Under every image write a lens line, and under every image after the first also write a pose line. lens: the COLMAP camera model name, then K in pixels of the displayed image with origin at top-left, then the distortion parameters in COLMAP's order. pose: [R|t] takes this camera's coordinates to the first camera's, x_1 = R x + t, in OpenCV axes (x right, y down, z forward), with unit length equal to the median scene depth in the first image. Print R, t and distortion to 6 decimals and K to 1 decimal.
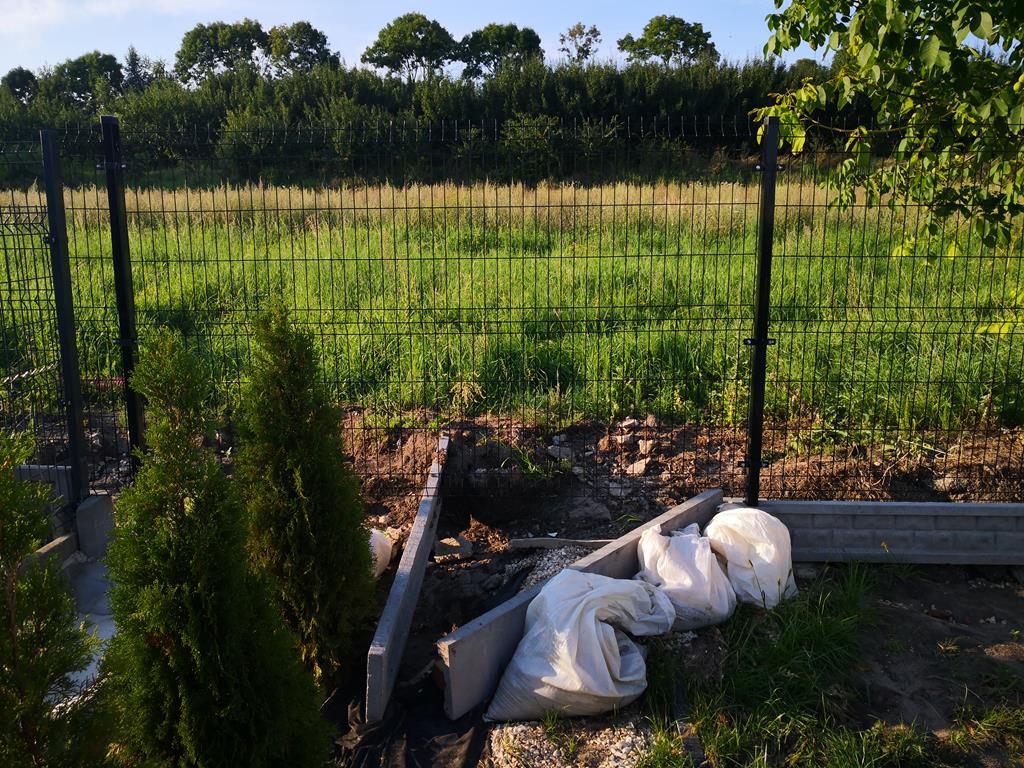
lens RADIAL K [[827.2, 0, 514.7], [0, 827.2, 370.9], [0, 0, 1]] dist [0.000138, -0.013419]
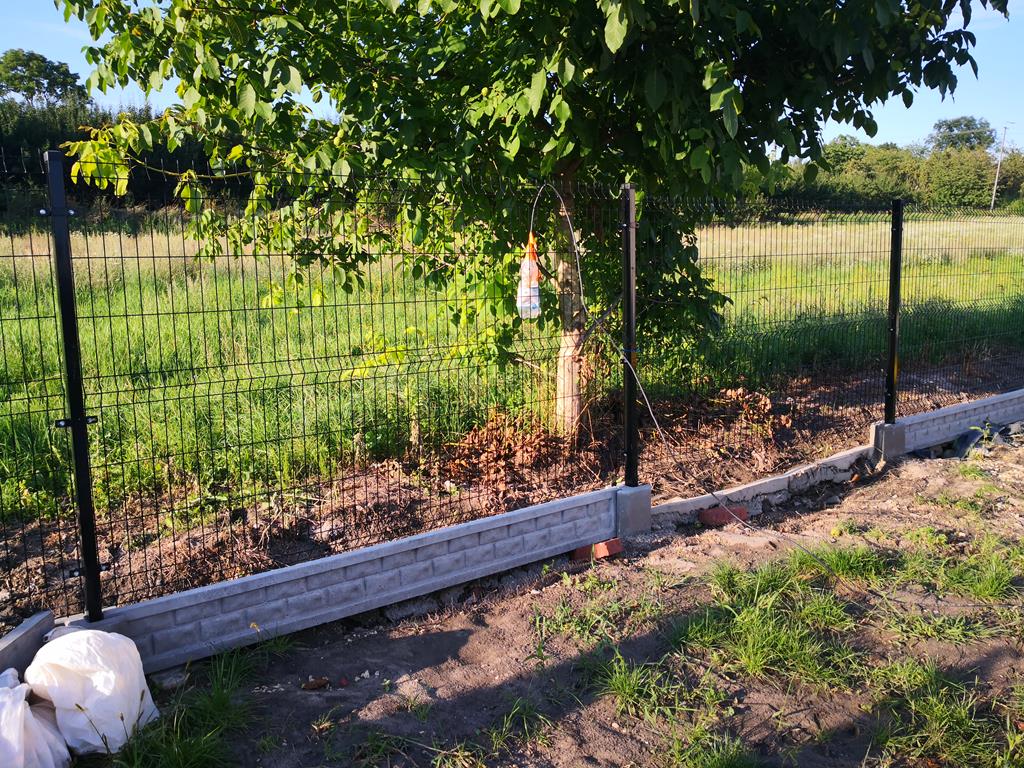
lens RADIAL K [[807.8, 0, 511.6], [0, 807.8, 357.3], [0, 0, 1]] dist [0.003006, -0.012263]
pose [[0.781343, -0.088662, 0.617772, 0.095577], [0.132885, 0.990794, -0.025872, -0.013662], [-0.609791, 0.102308, 0.785931, 0.064788]]
